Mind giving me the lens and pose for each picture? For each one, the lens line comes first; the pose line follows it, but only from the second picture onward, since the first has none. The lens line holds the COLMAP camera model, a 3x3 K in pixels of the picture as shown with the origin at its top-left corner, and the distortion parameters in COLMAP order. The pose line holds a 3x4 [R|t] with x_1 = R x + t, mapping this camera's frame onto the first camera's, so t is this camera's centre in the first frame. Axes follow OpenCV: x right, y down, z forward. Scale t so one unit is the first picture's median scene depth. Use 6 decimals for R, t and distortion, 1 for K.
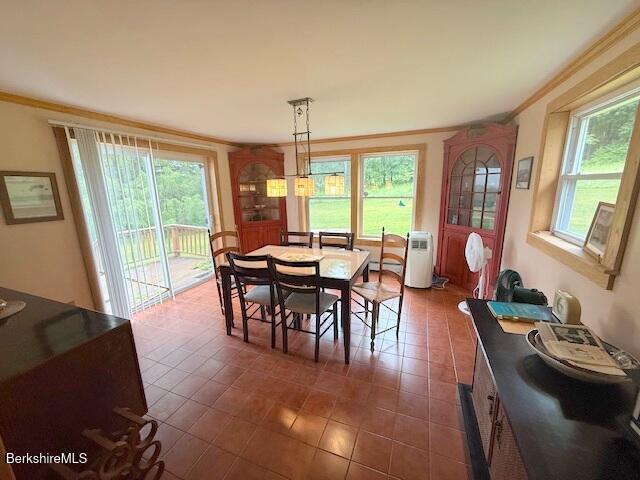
lens RADIAL K [[254.1, 0, 322.3], [0, 254.1, 240.7], [0, 0, 1]] dist [-0.000580, -0.000632]
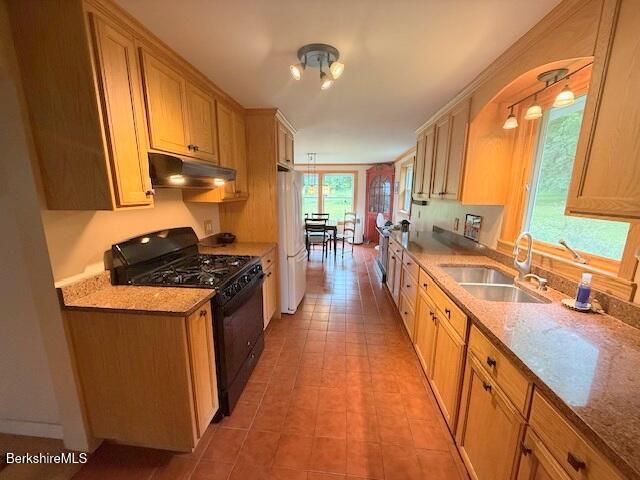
lens RADIAL K [[254.1, 0, 320.1], [0, 254.1, 242.4], [0, 0, 1]] dist [-0.000580, -0.000632]
pose [[0.961507, -0.025787, 0.273569, -0.436123], [0.030162, 0.999475, -0.011799, 0.194010], [-0.273121, 0.019596, 0.961780, -0.823377]]
